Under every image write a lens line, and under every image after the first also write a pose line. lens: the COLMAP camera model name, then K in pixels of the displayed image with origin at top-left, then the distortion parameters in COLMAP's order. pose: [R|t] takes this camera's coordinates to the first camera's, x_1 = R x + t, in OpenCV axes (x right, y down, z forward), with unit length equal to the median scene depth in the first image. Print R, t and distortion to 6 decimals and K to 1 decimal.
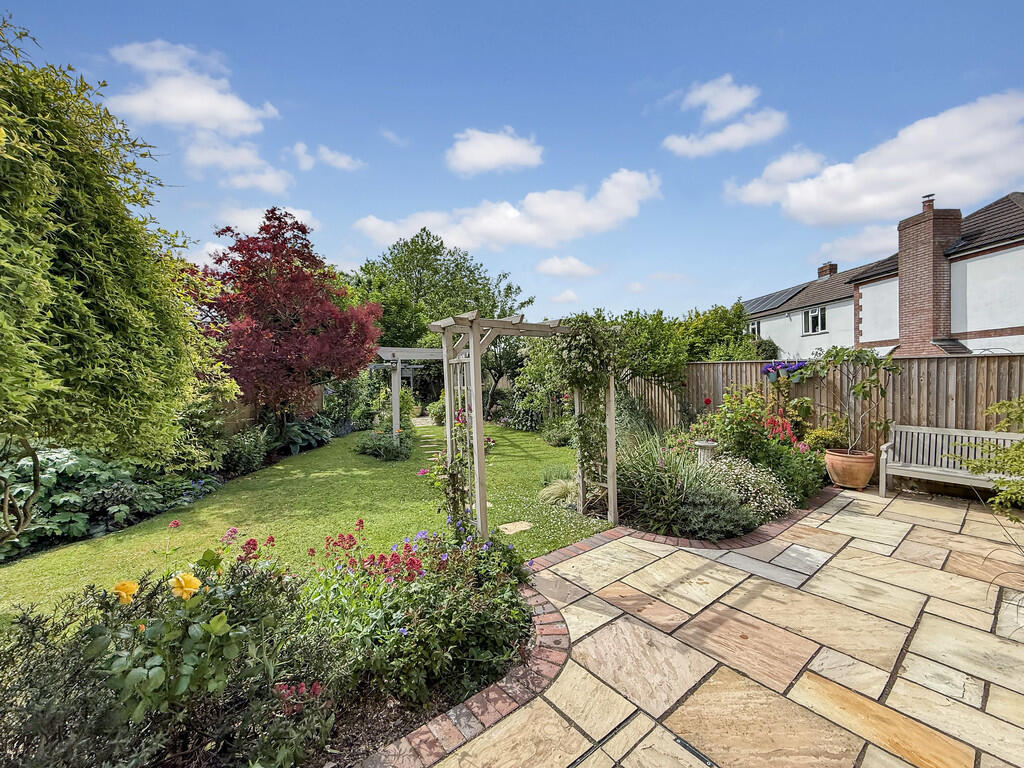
lens RADIAL K [[404.9, 0, 508.2], [0, 404.9, 383.4], [0, 0, 1]] dist [-0.000242, 0.000023]
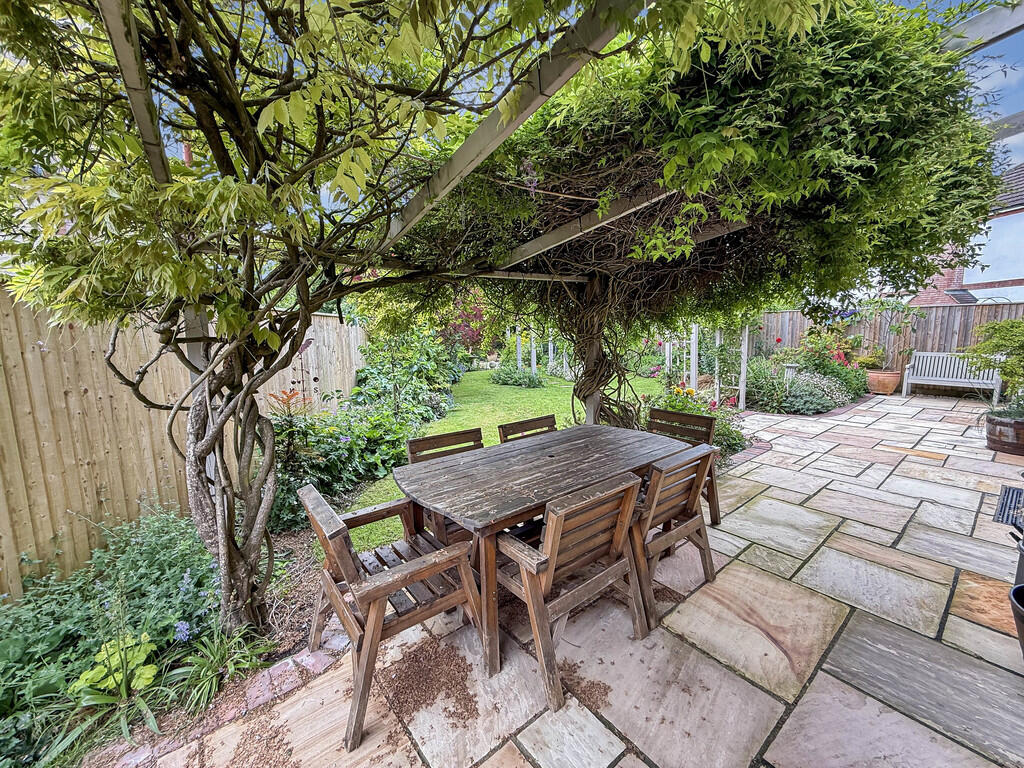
lens RADIAL K [[404.9, 0, 520.0], [0, 404.9, 382.5], [0, 0, 1]] dist [-0.000242, 0.000023]
pose [[0.999918, -0.011827, 0.004961, -0.536259], [0.011157, 0.992919, 0.118269, 0.023047], [-0.006324, -0.118204, 0.992969, -0.508038]]
